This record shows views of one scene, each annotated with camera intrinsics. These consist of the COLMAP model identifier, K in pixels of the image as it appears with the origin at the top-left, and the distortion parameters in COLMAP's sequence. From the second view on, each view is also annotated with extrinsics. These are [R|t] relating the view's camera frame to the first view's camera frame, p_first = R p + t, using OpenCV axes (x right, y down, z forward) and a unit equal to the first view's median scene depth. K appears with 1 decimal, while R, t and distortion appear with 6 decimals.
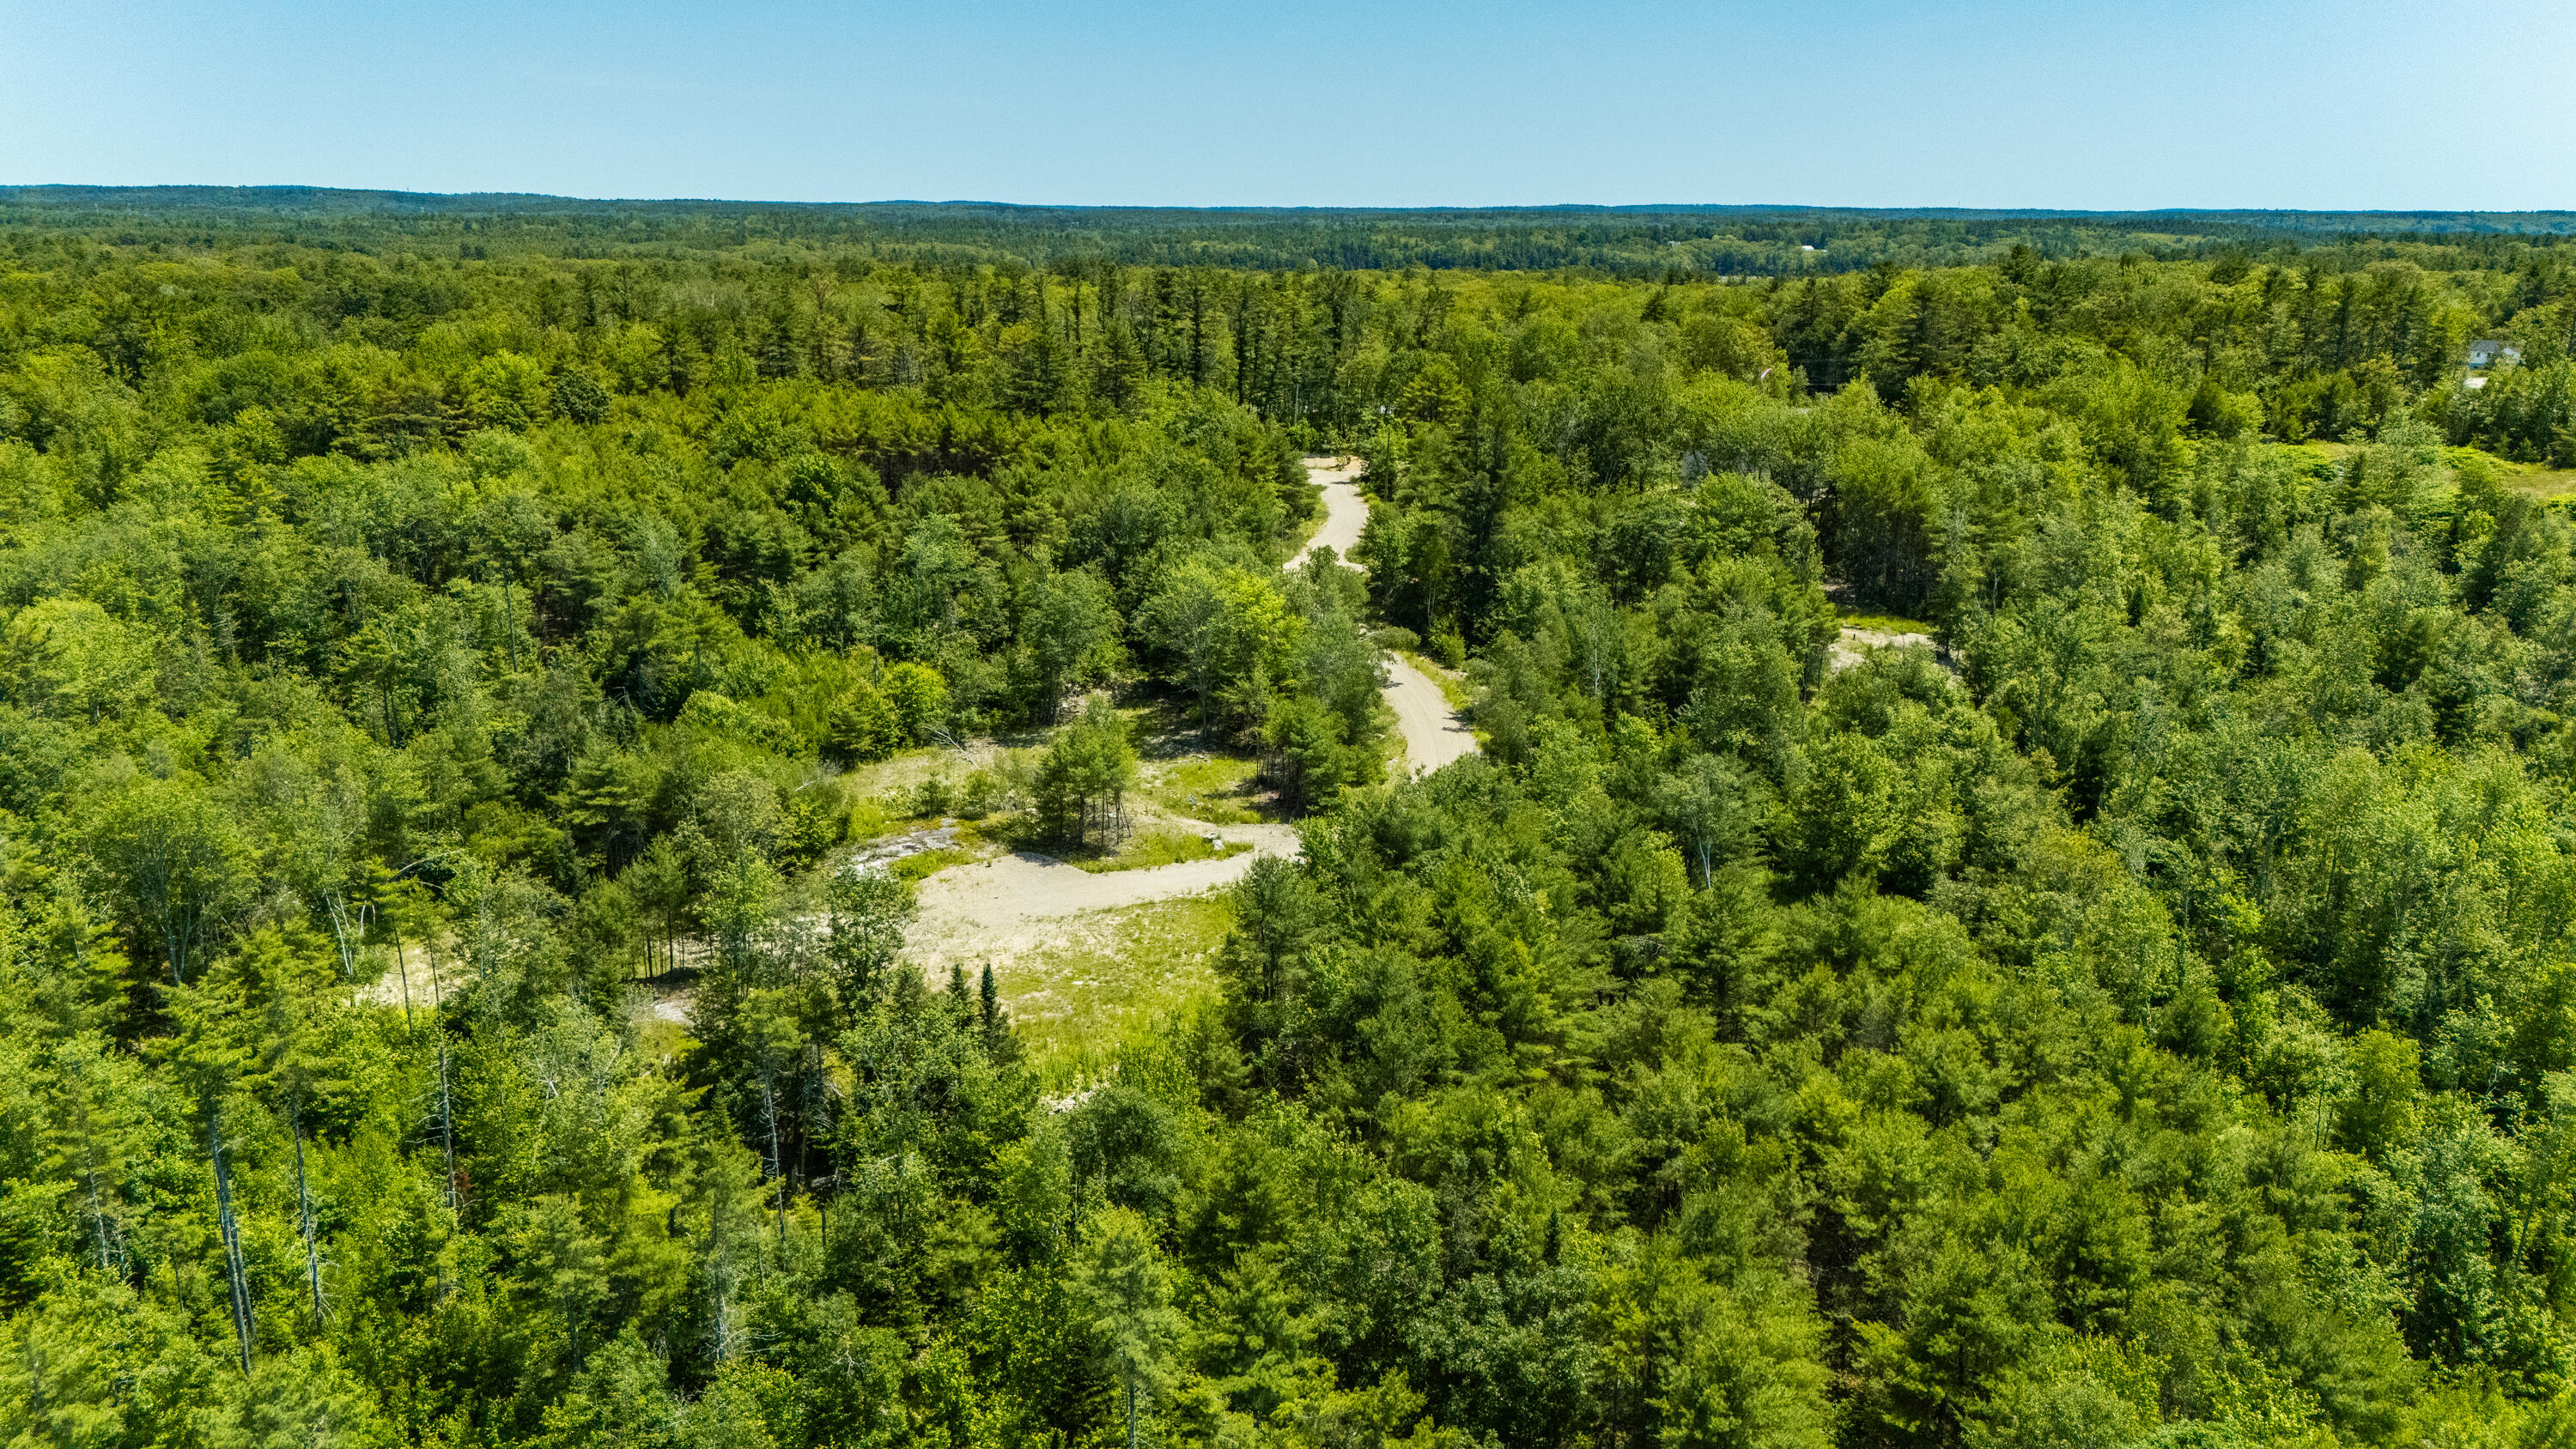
lens RADIAL K [[1892.7, 0, 1292.3], [0, 1892.7, 740.2], [0, 0, 1]] dist [0.050189, -0.043235]
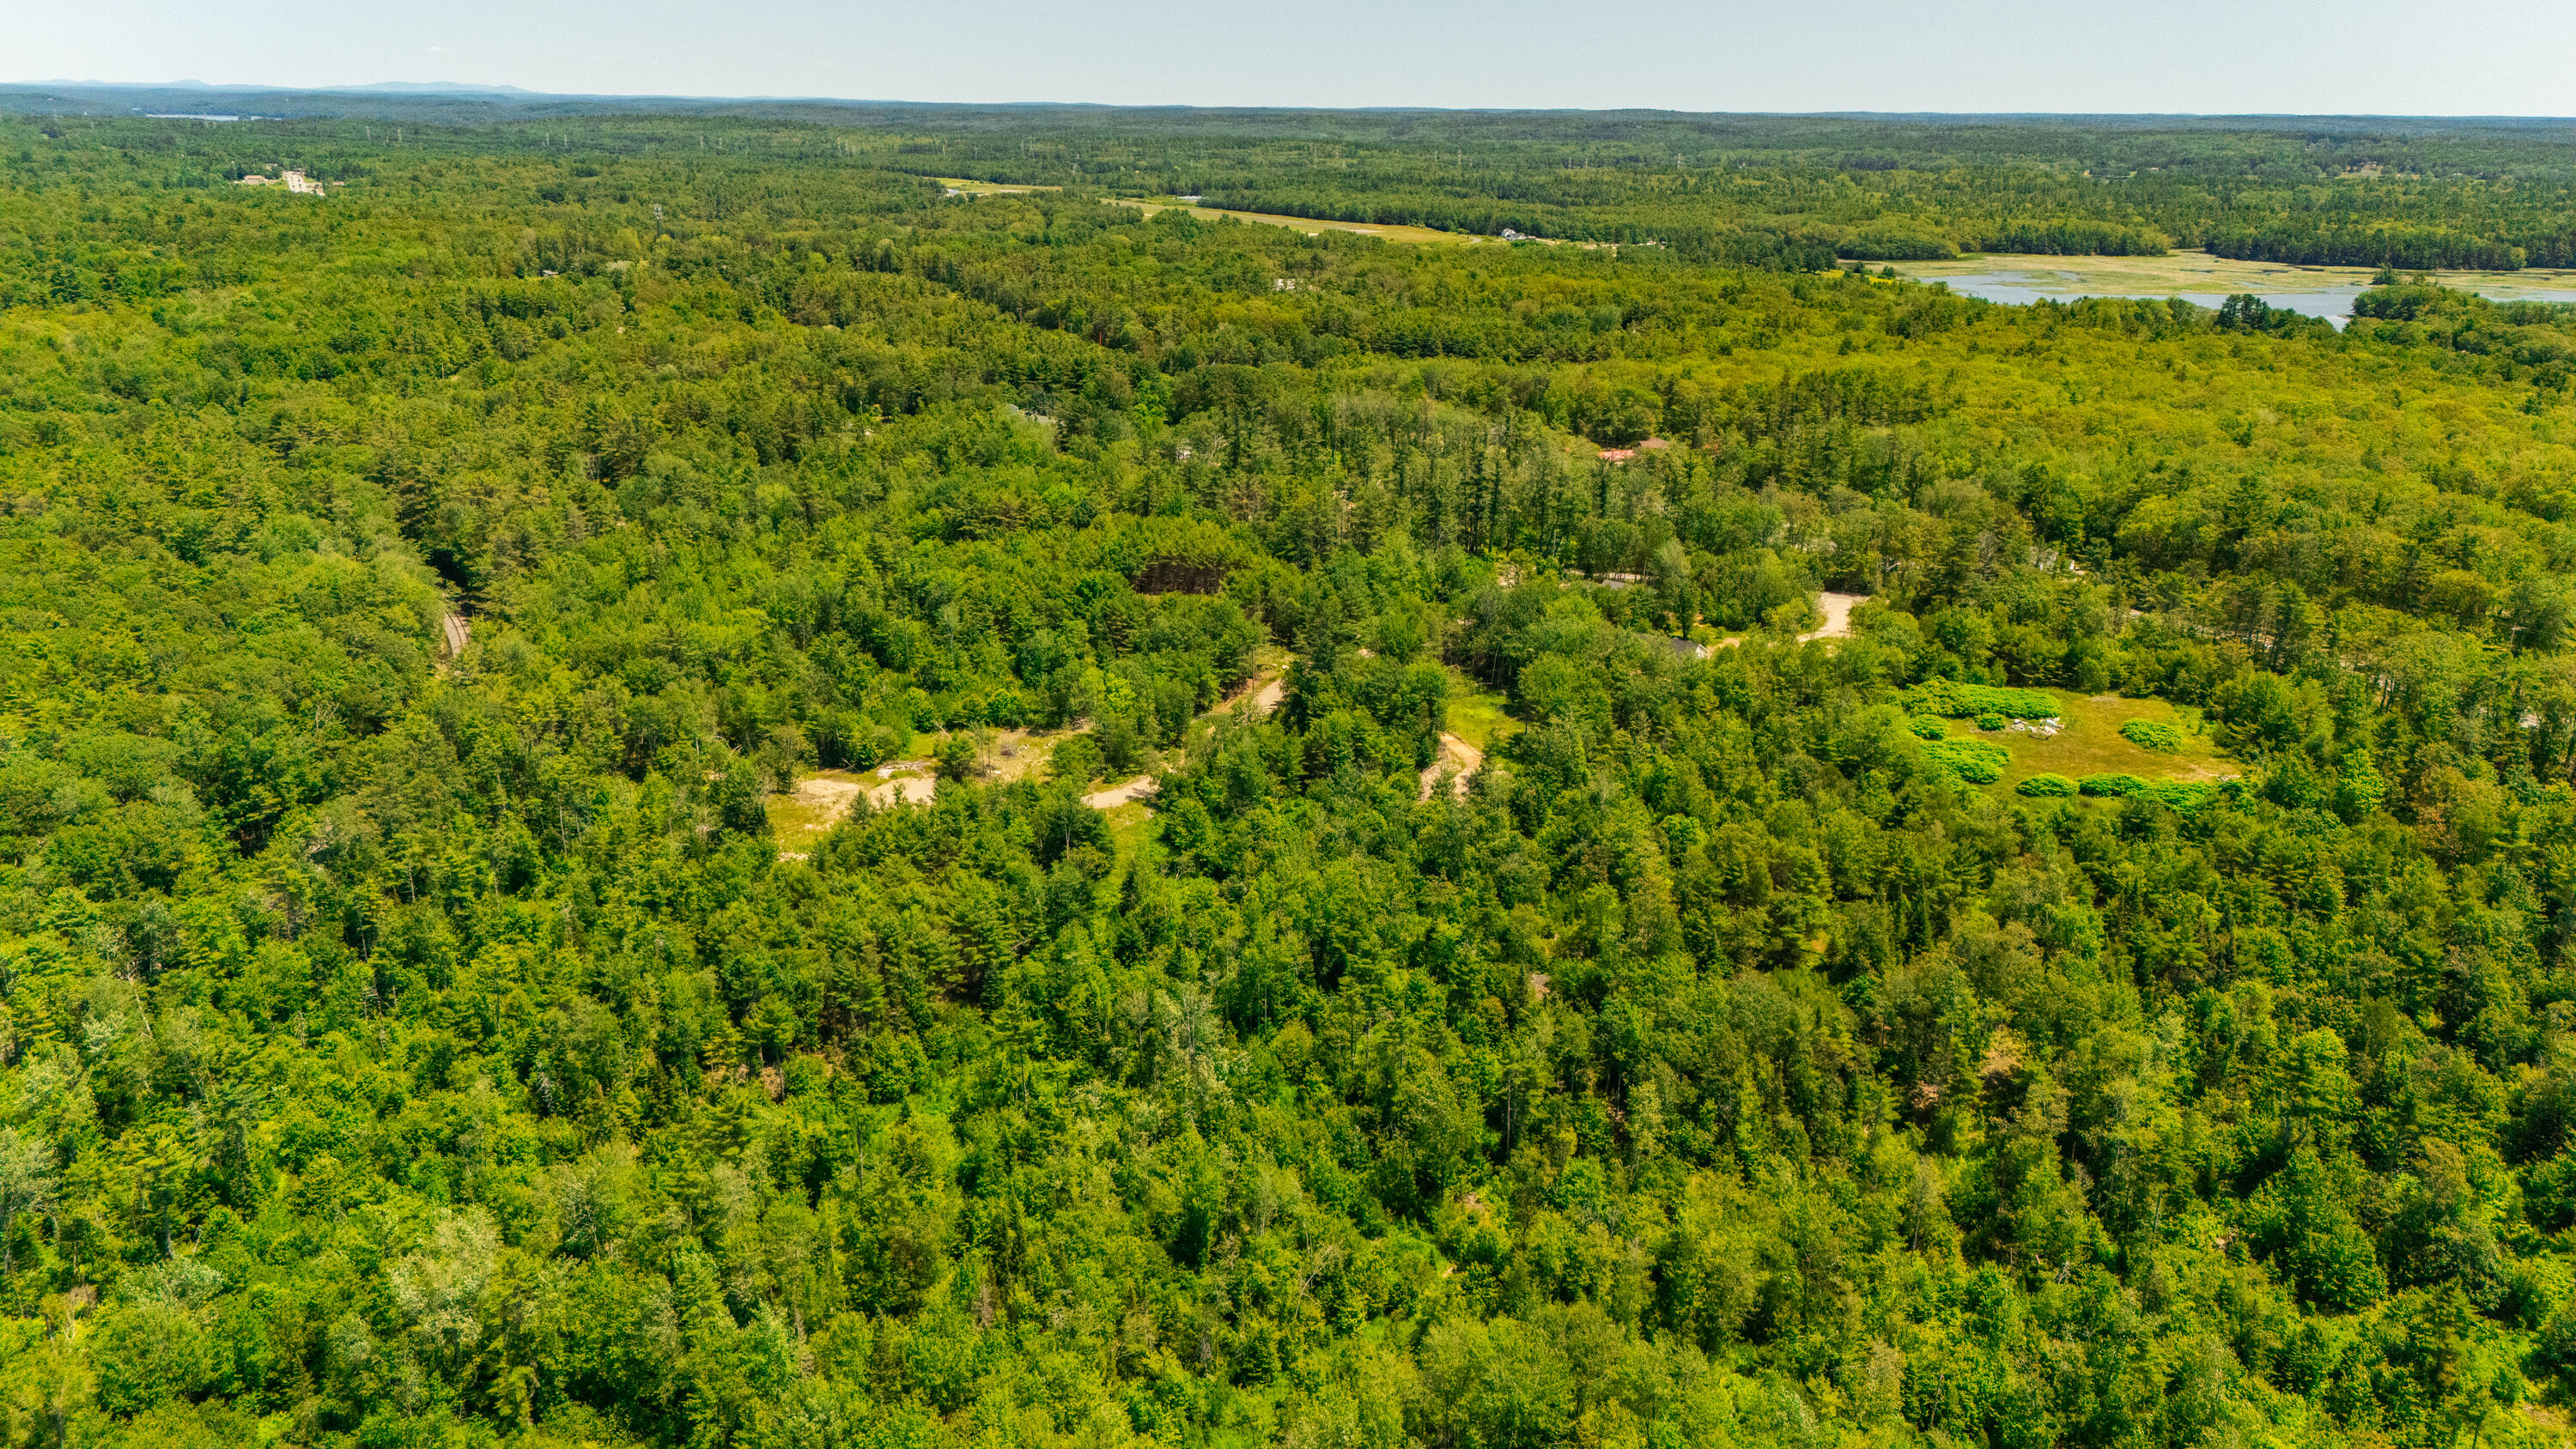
lens RADIAL K [[1892.7, 0, 1294.5], [0, 1892.7, 717.8], [0, 0, 1]] dist [0.050189, -0.043235]
pose [[0.793427, 0.189789, -0.578320, 1.428610], [-0.169274, 0.981464, 0.089855, -0.278029], [0.584654, 0.026602, 0.810847, -0.645086]]
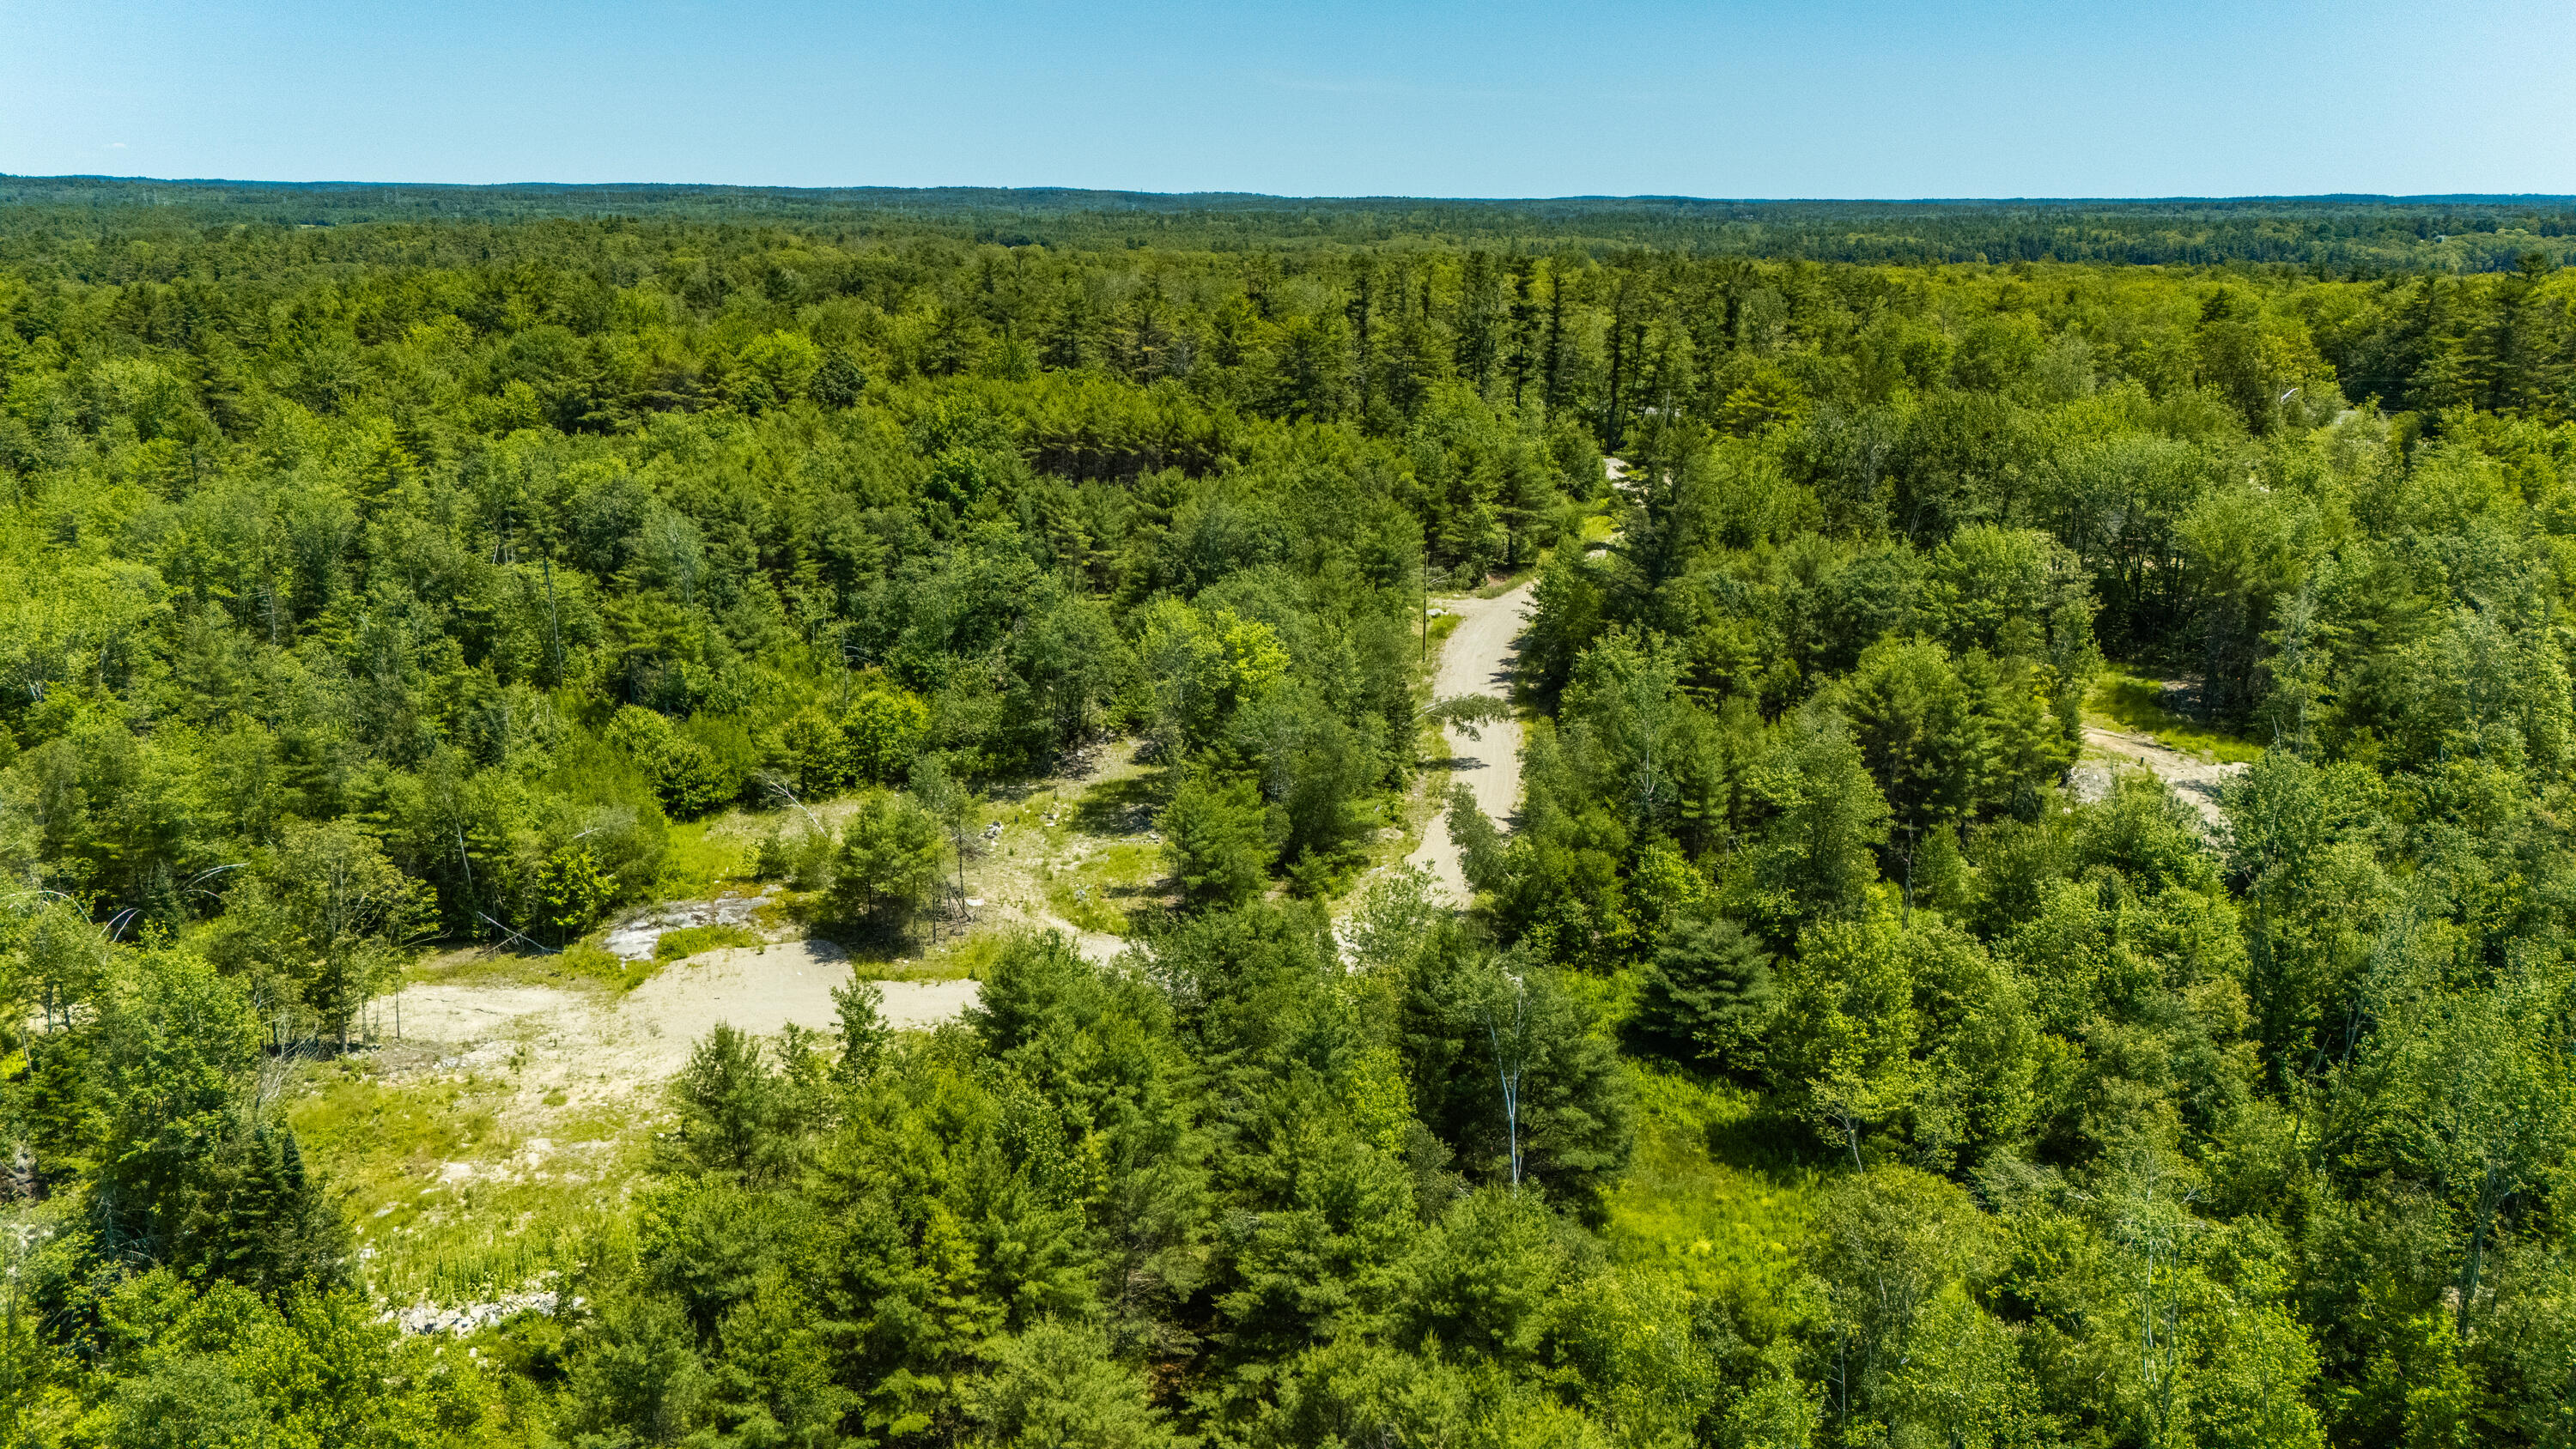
lens RADIAL K [[1892.7, 0, 1272.5], [0, 1892.7, 723.2], [0, 0, 1]] dist [0.050189, -0.043235]
pose [[0.936646, 0.091864, -0.338016, 0.273945], [-0.093896, 0.995528, 0.010370, -0.054215], [0.337457, 0.022025, 0.941083, 0.245079]]
